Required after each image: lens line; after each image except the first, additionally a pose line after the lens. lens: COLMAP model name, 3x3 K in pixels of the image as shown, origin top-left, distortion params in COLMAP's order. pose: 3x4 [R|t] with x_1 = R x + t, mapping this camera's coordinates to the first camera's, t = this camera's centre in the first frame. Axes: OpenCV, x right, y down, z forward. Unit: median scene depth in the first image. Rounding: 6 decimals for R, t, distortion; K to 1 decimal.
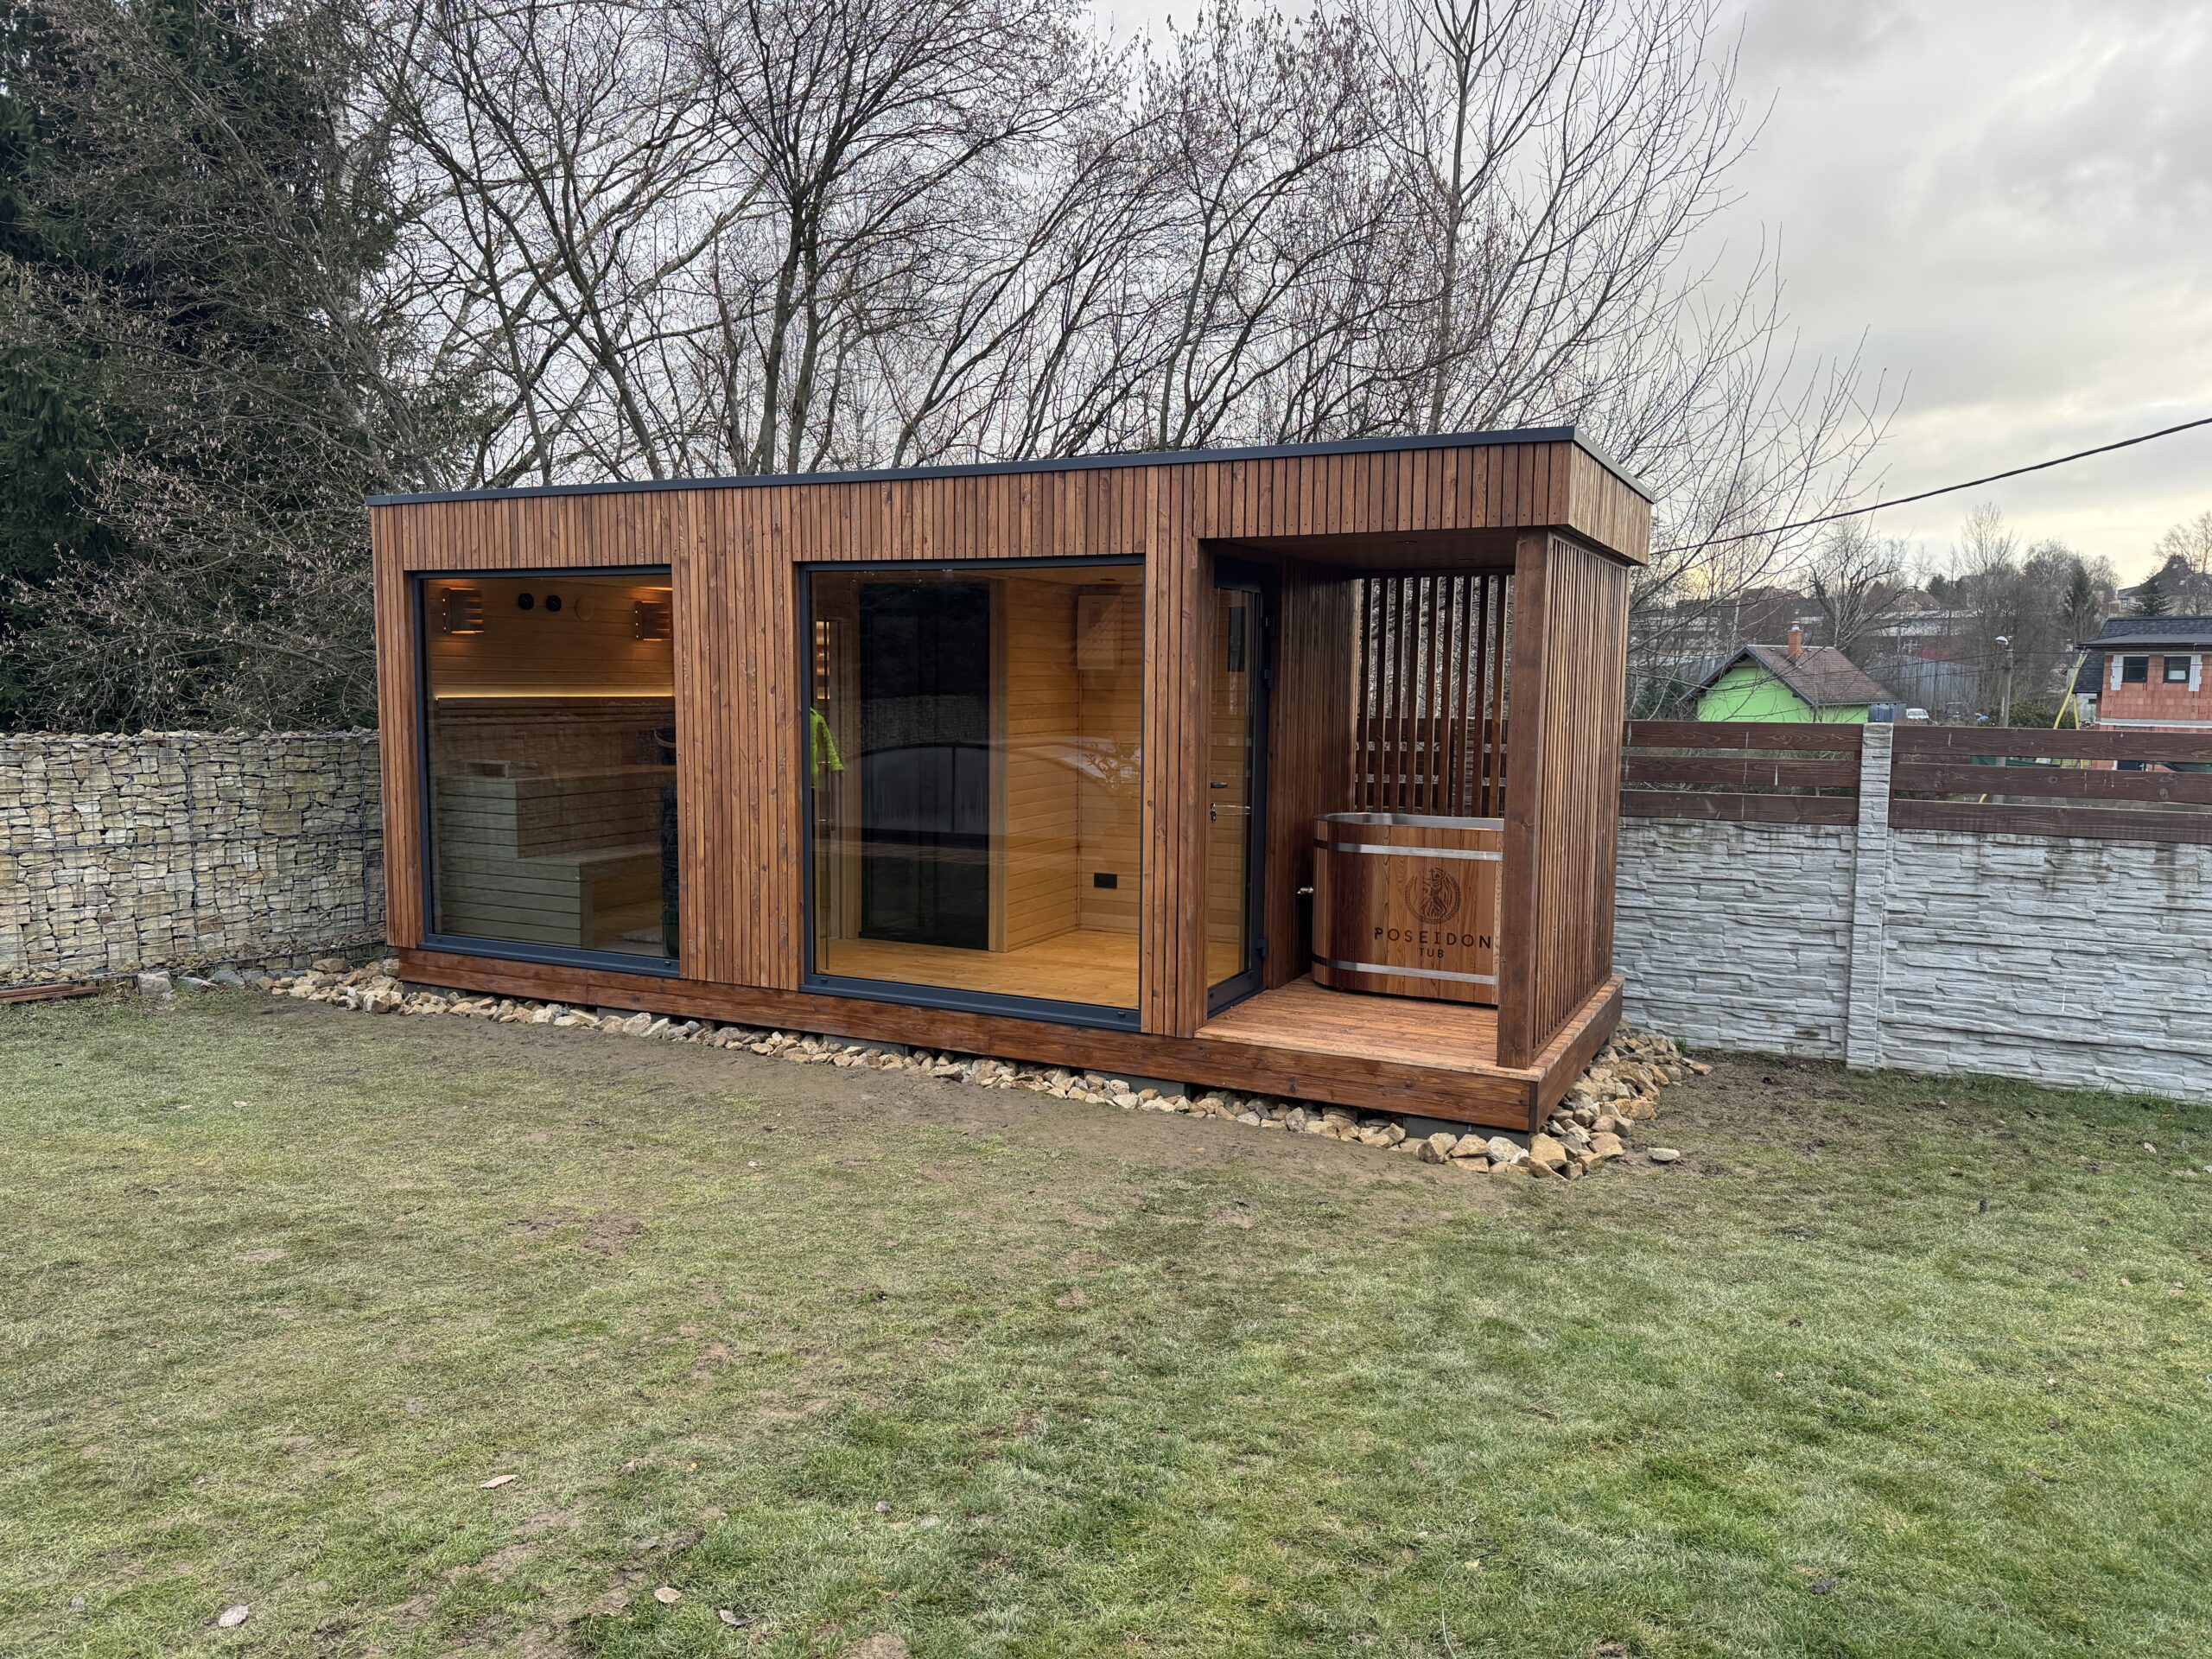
lens RADIAL K [[1537.5, 0, 1096.7], [0, 1537.5, 824.5], [0, 0, 1]] dist [0.089483, -0.112958]
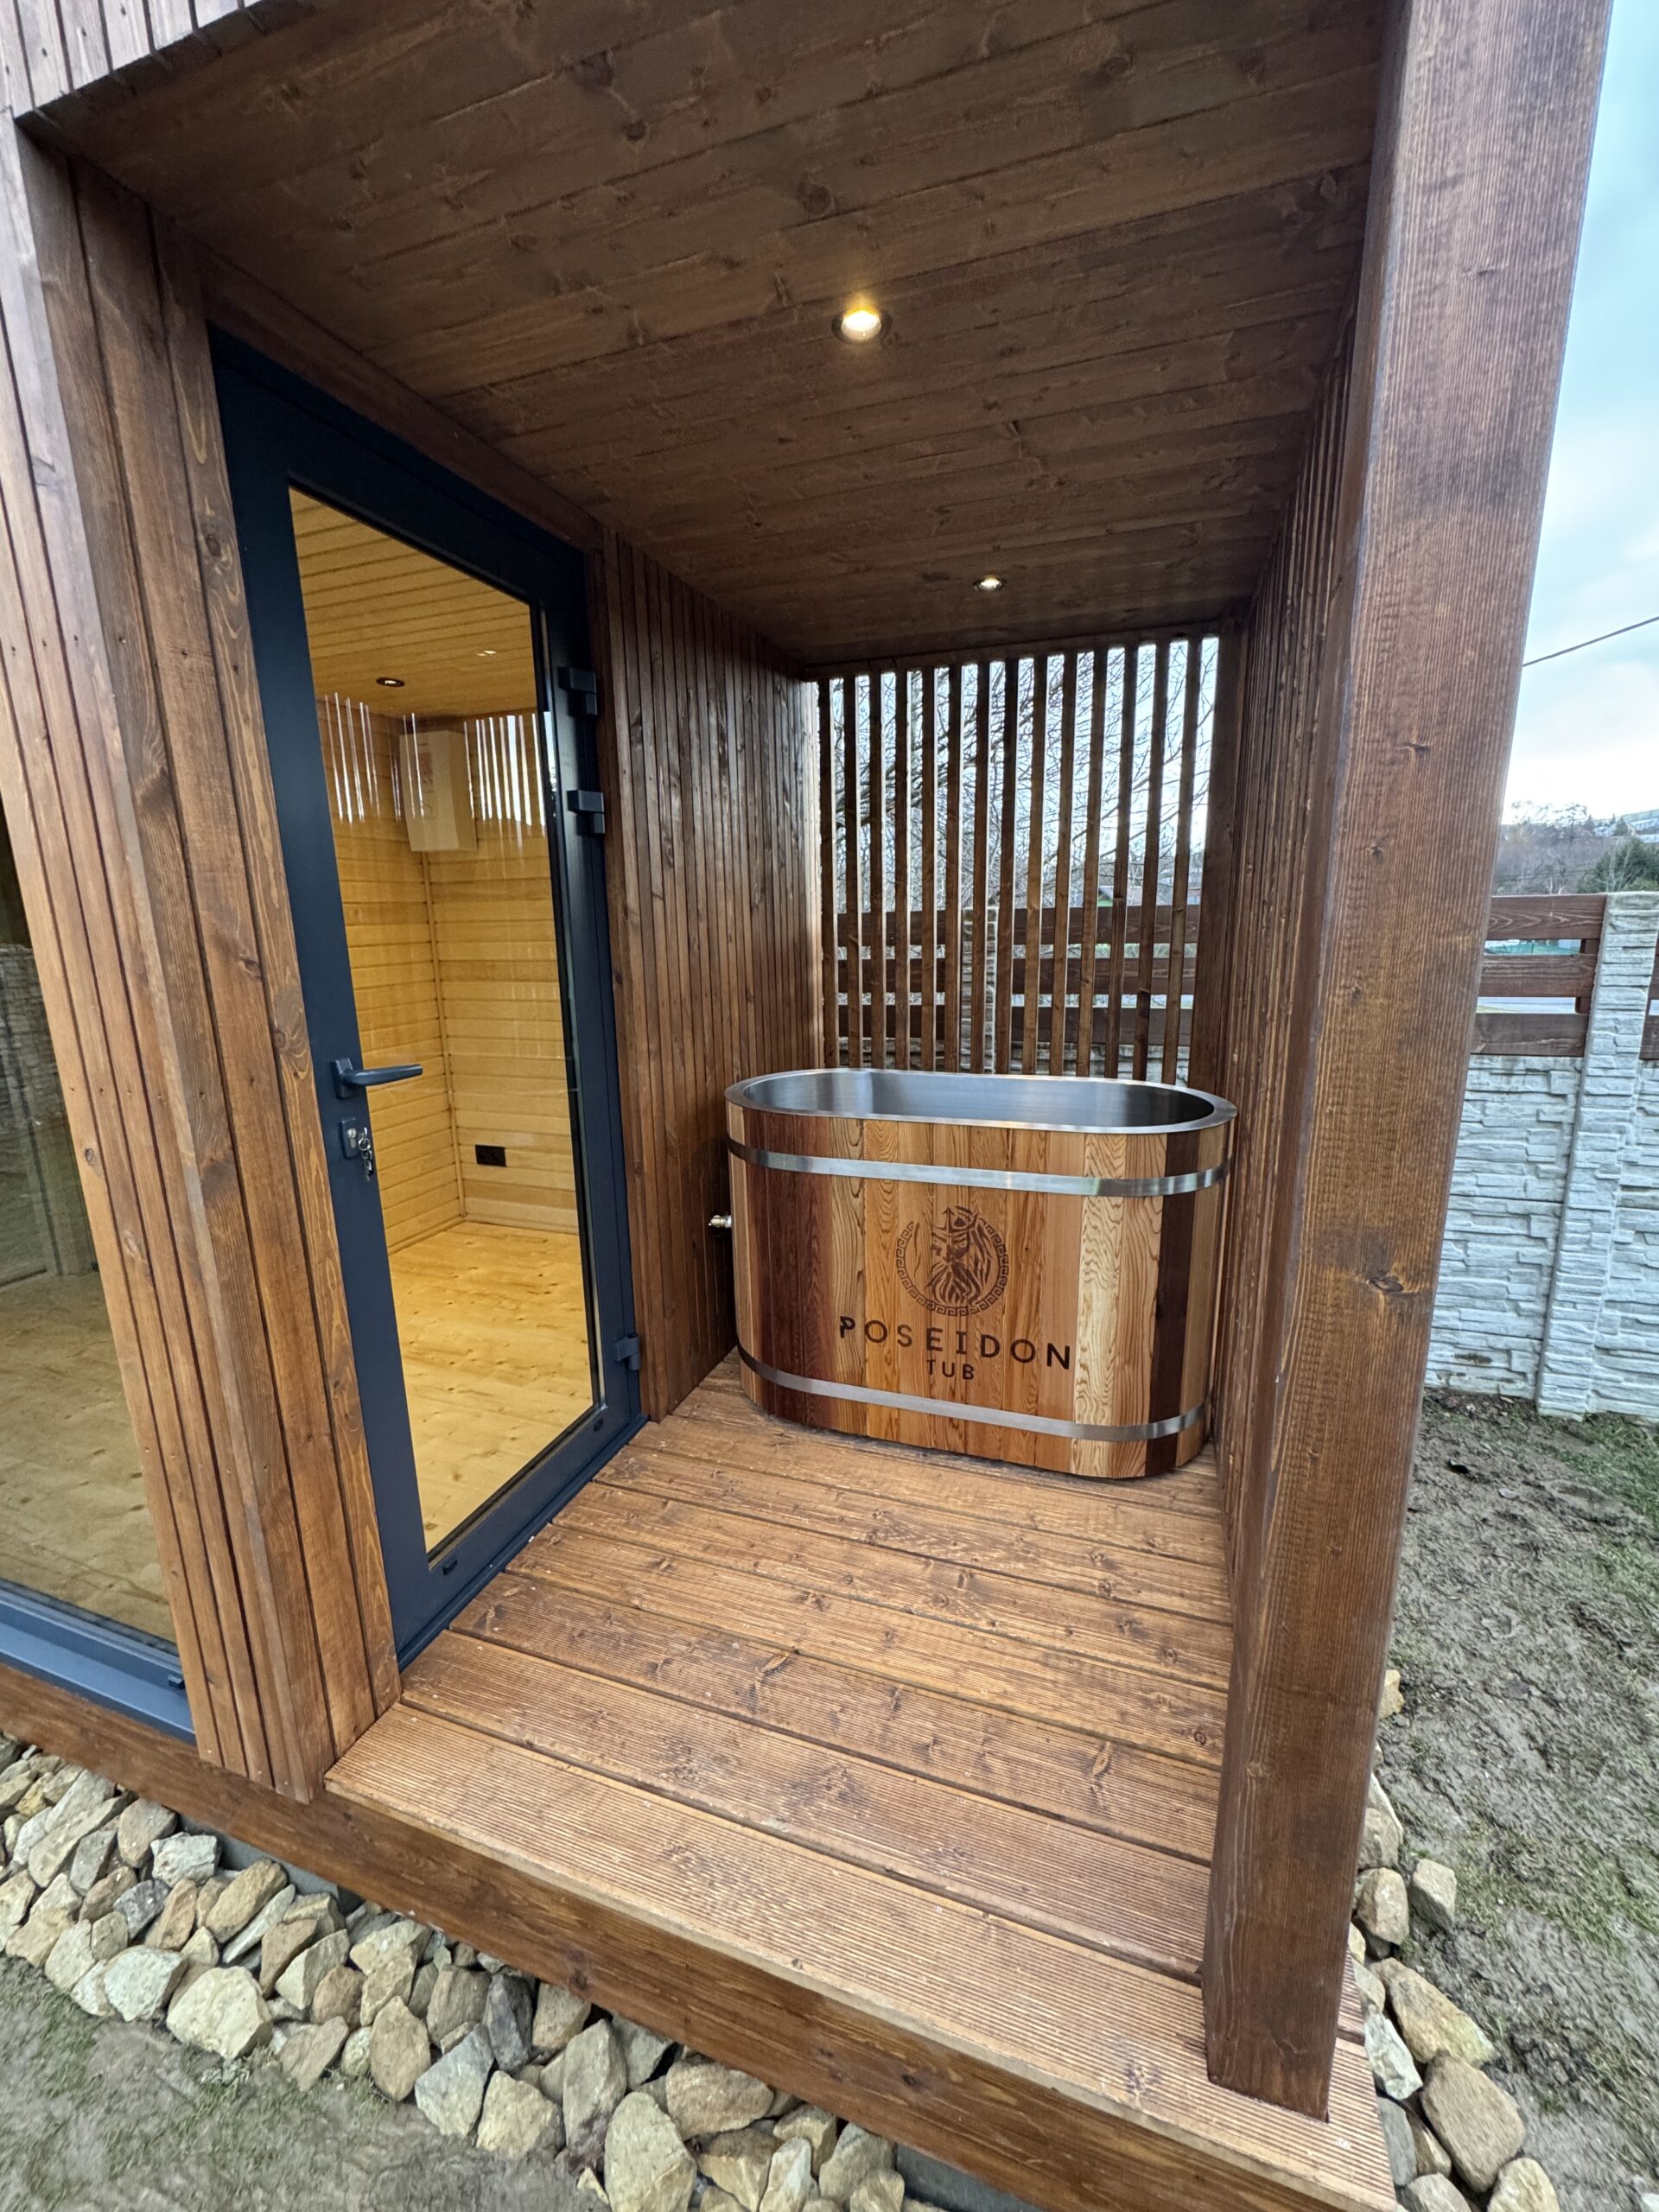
lens RADIAL K [[878.7, 0, 830.2], [0, 878.7, 1103.4], [0, 0, 1]] dist [-0.002073, 0.000014]
pose [[0.992819, -0.050682, 0.108356, 0.144733], [0.038120, 0.992632, 0.115015, -0.034511], [-0.113387, -0.110058, 0.987436, 0.698137]]
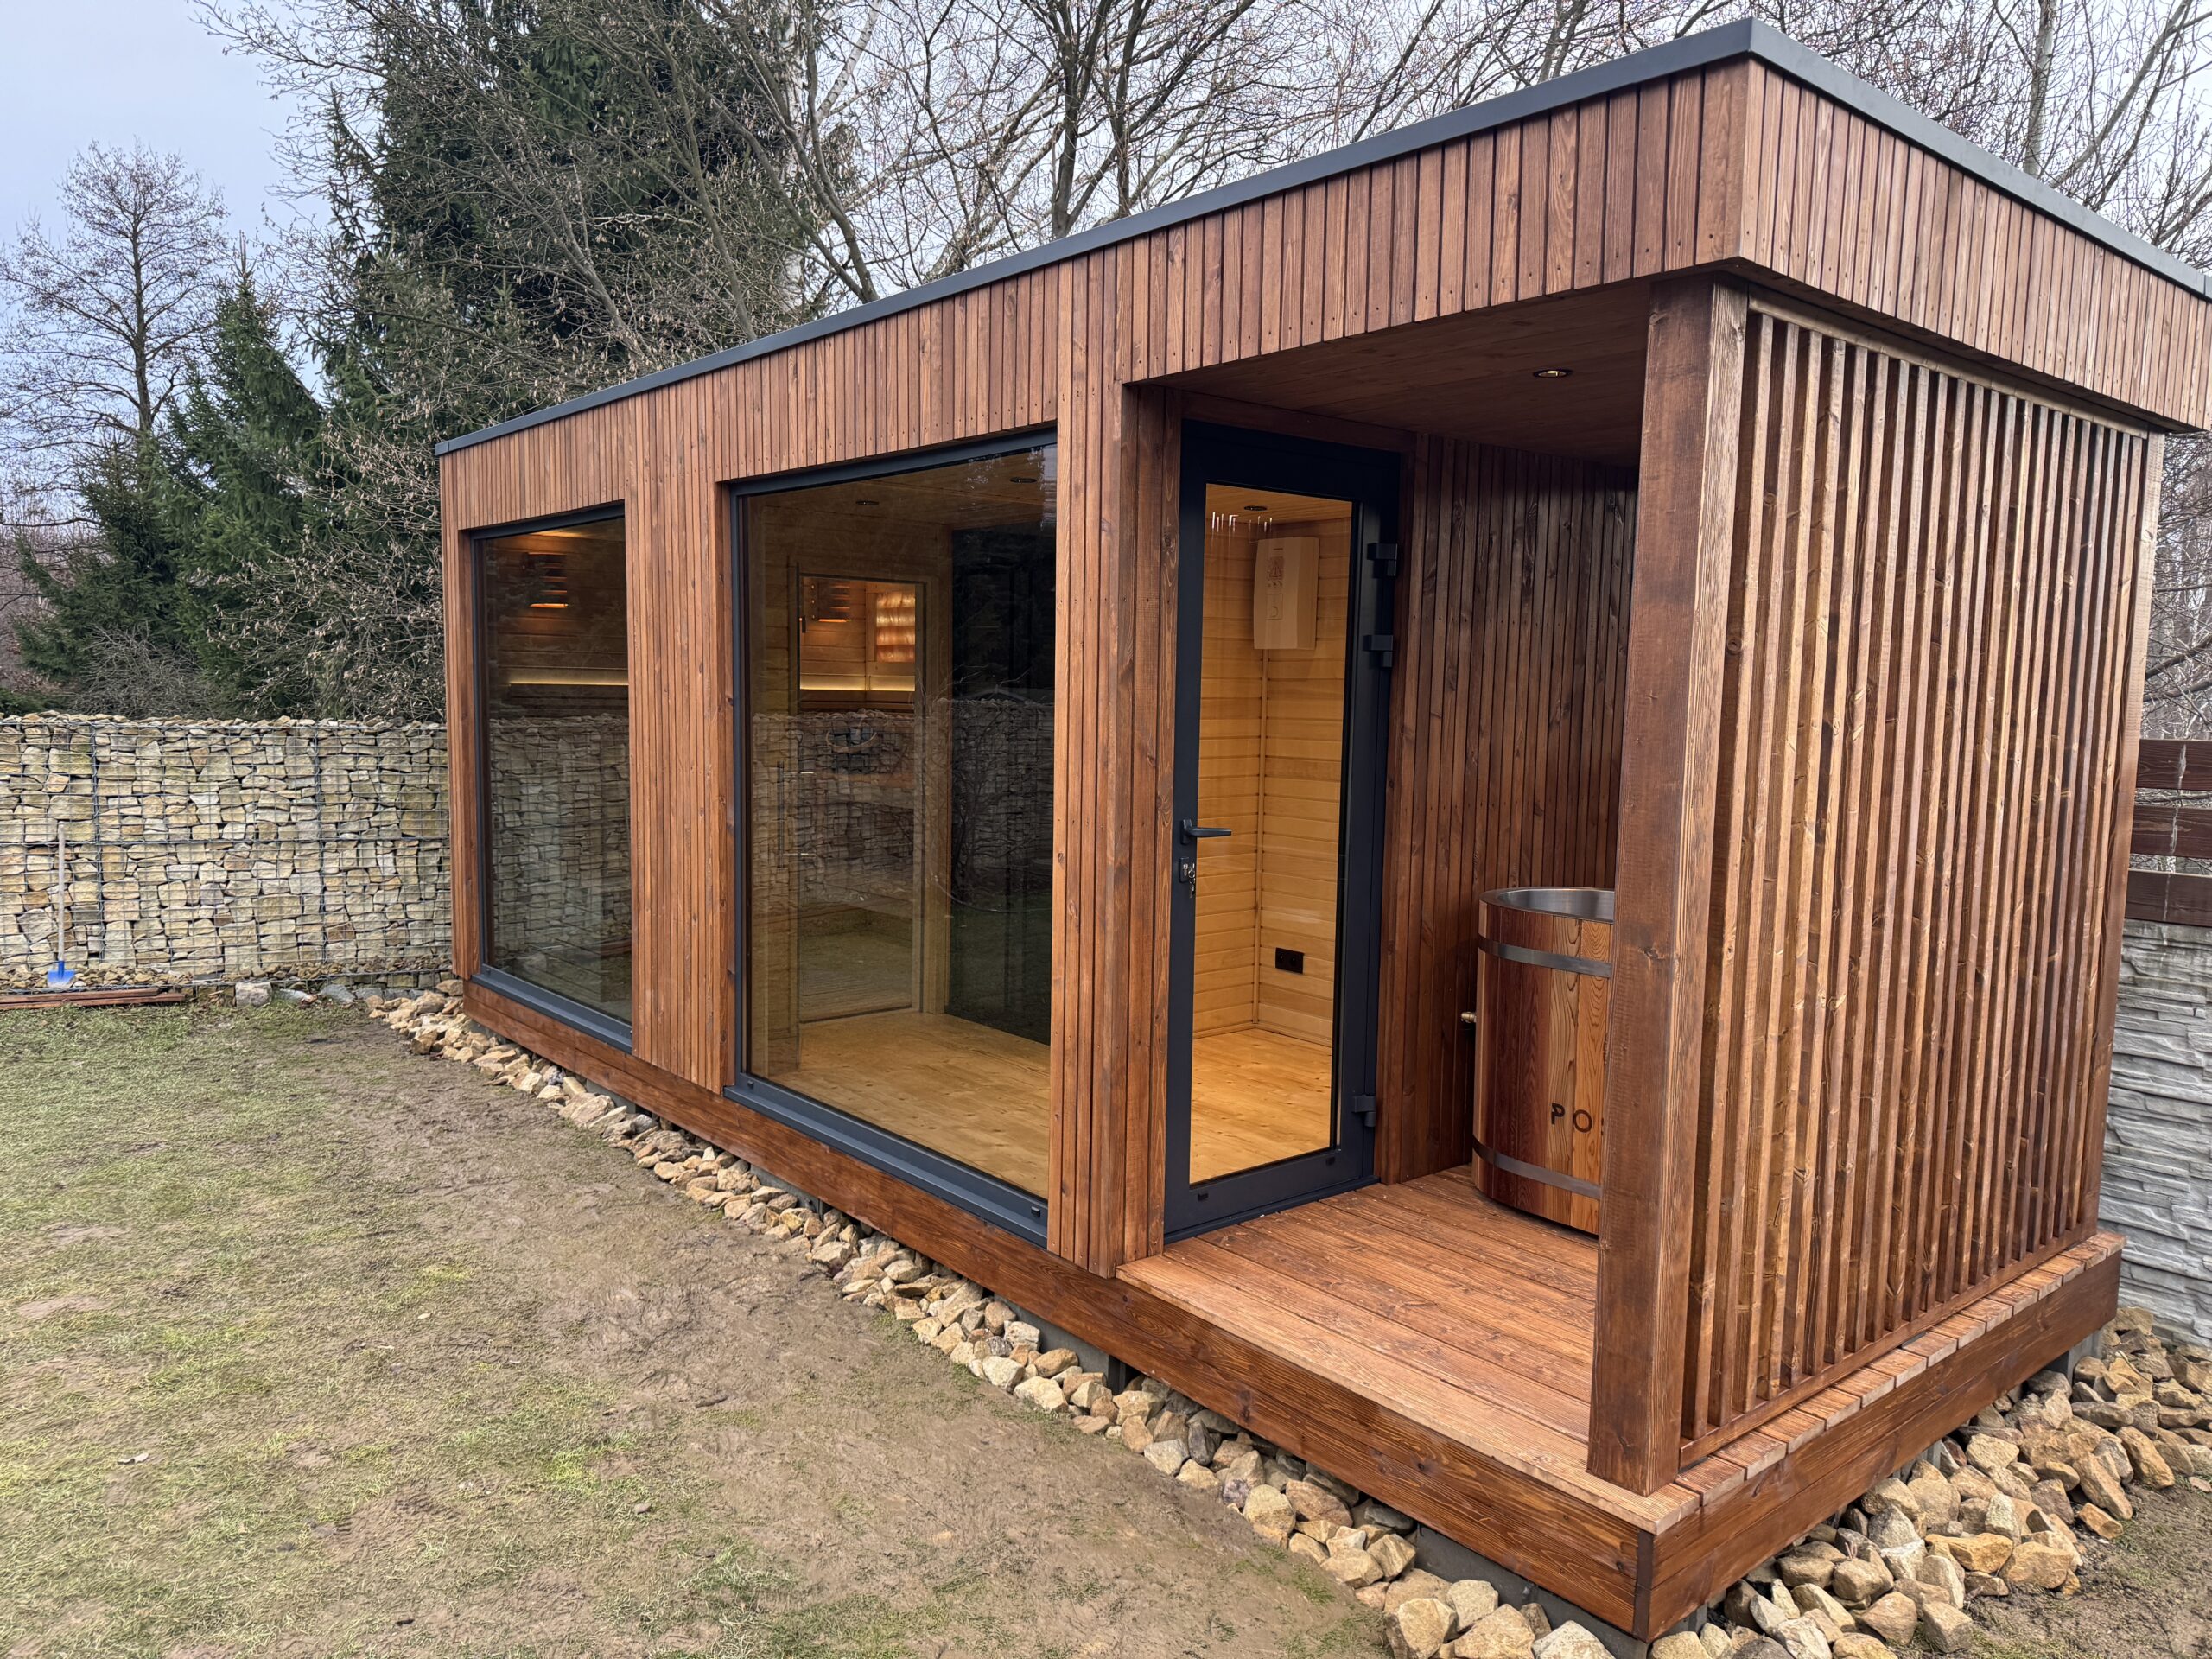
lens RADIAL K [[1555.1, 0, 1116.6], [0, 1555.1, 833.3], [0, 0, 1]] dist [0.032816, -0.041114]
pose [[0.916819, 0.045516, -0.396700, 0.245572], [-0.047455, 0.998861, 0.004934, -0.023476], [0.396473, 0.014301, 0.917935, 0.413719]]
